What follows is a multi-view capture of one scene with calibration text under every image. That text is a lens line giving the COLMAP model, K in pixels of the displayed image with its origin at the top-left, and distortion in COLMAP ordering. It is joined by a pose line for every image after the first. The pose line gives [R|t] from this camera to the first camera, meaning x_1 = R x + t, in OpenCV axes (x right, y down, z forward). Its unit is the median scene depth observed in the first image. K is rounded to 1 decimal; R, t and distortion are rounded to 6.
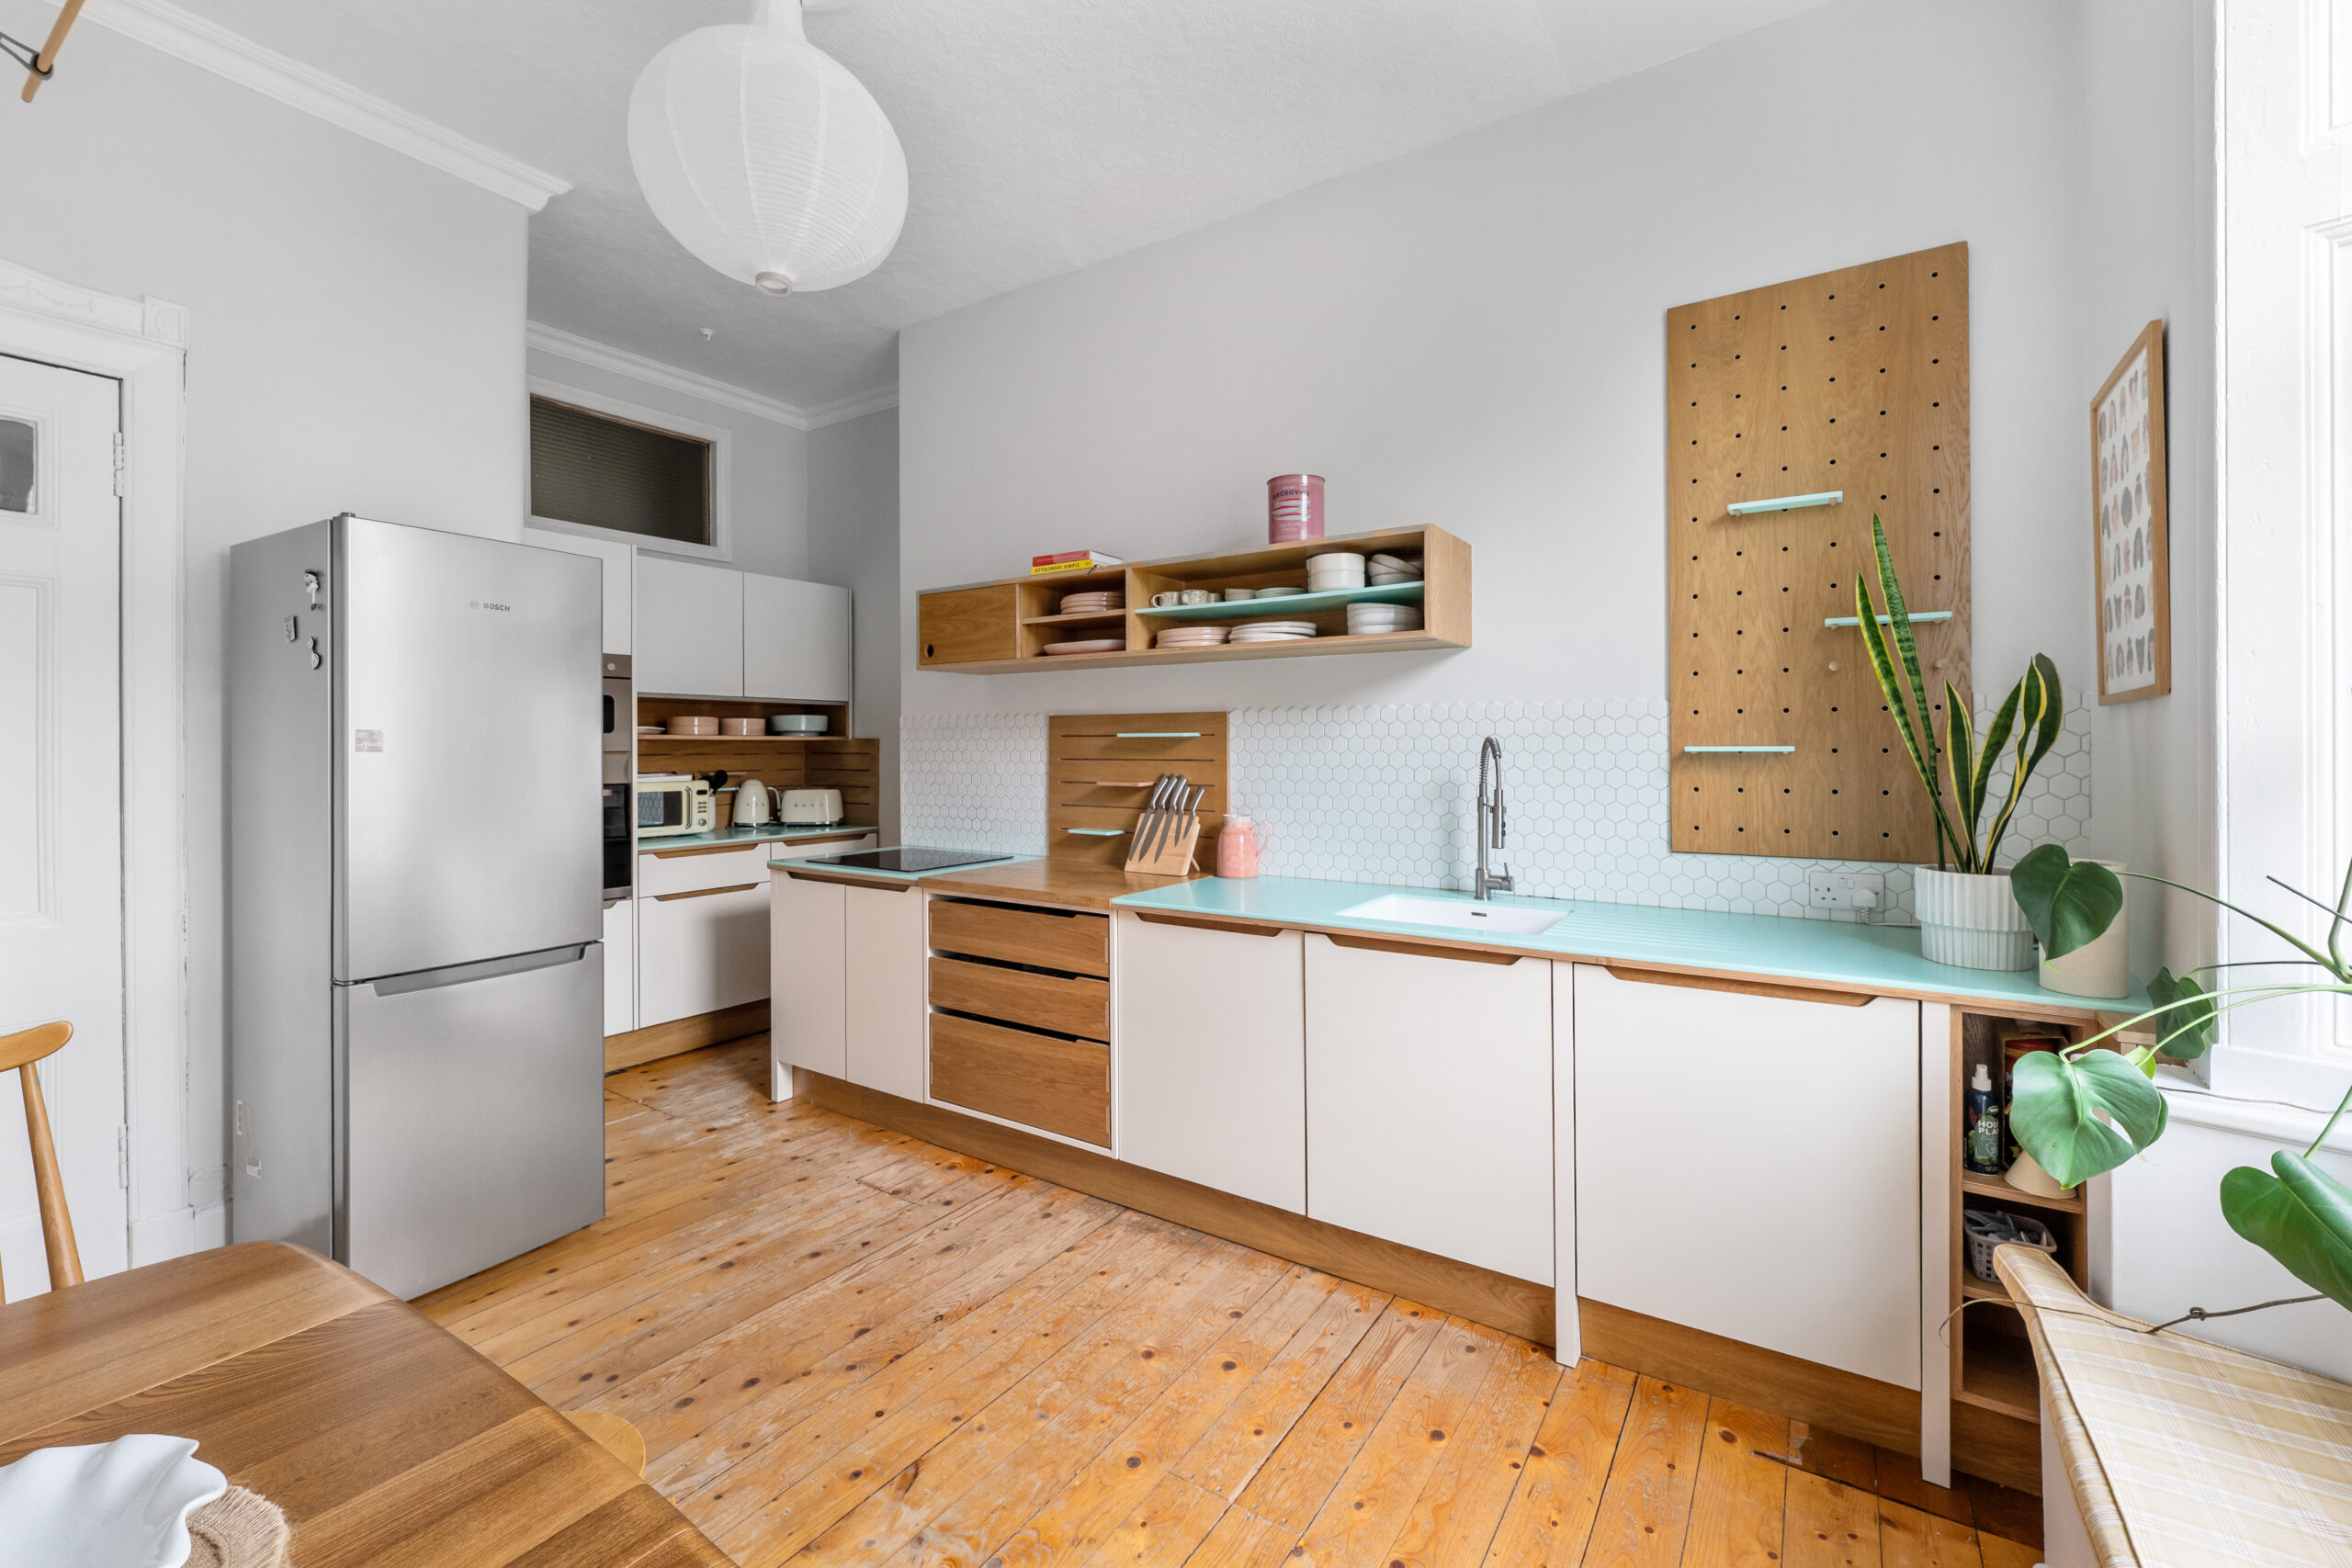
lens RADIAL K [[985.2, 0, 1176.0], [0, 985.2, 723.7], [0, 0, 1]] dist [0.001418, -0.000172]
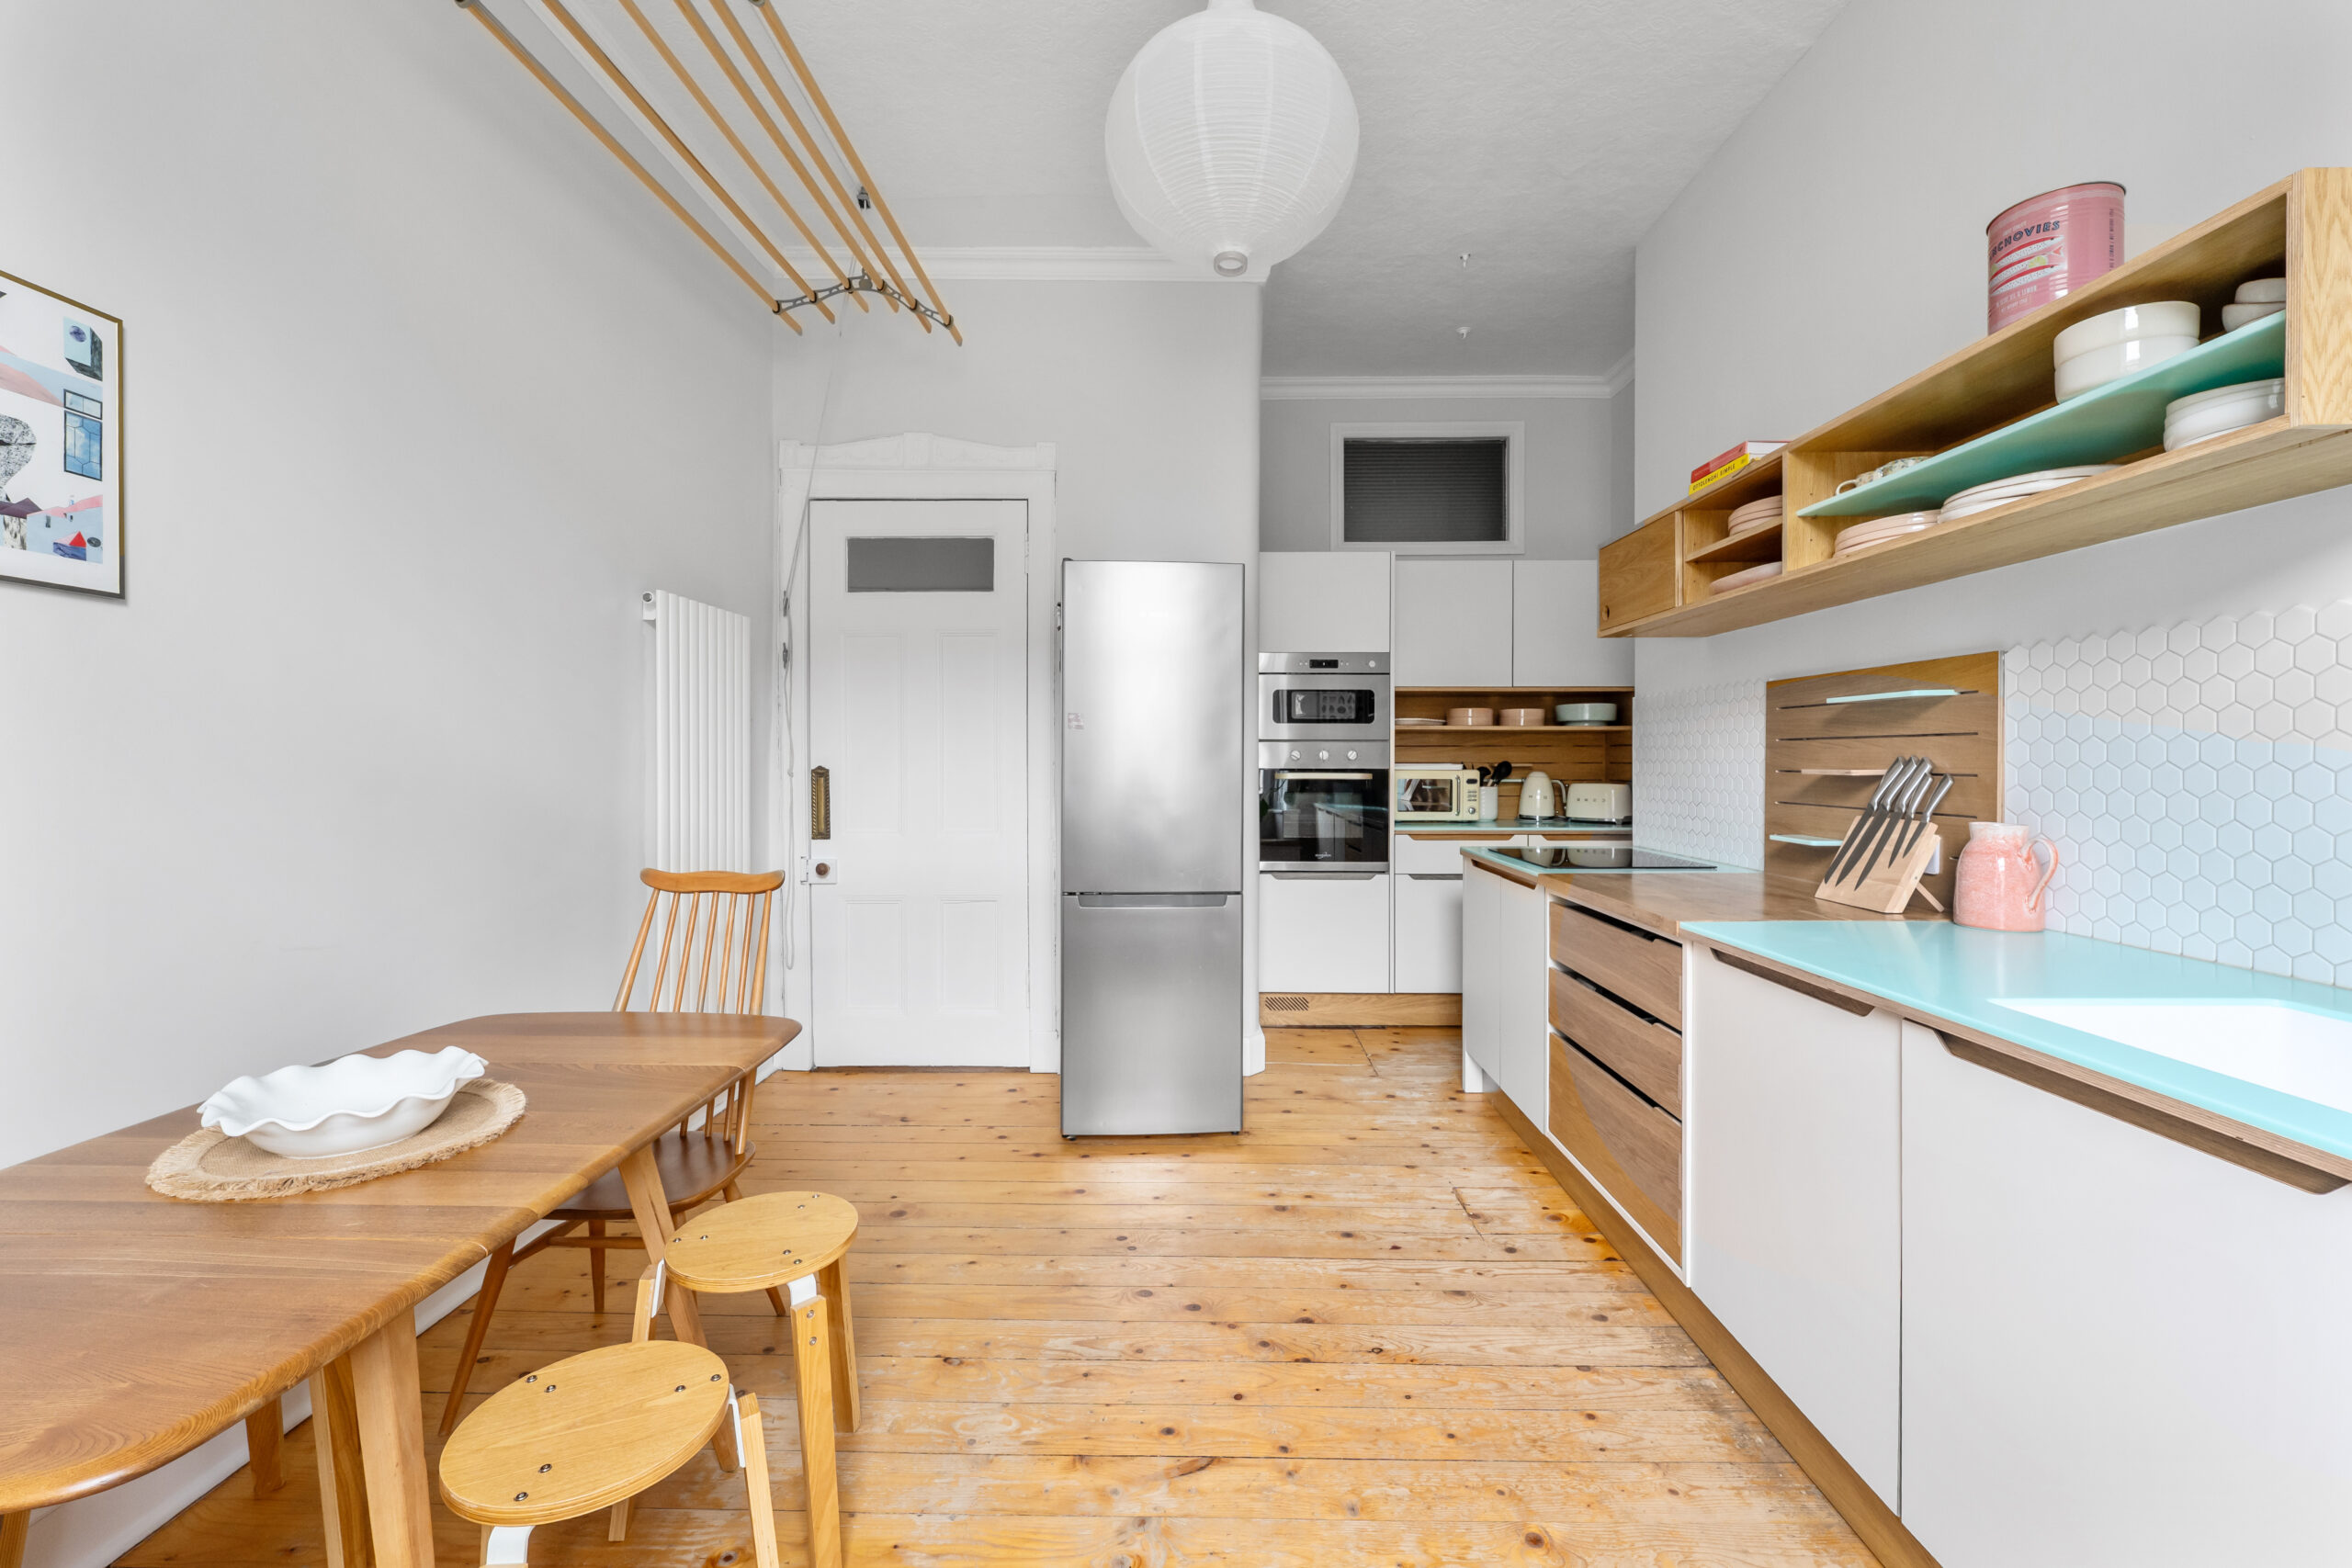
lens RADIAL K [[969.9, 0, 1189.0], [0, 969.9, 756.0], [0, 0, 1]] dist [-0.001046, -0.000084]
pose [[0.543183, -0.000595, -0.839614, 0.282484], [0.017070, 0.999801, 0.010334, 0.037603], [0.839441, -0.019945, 0.543085, 0.274842]]
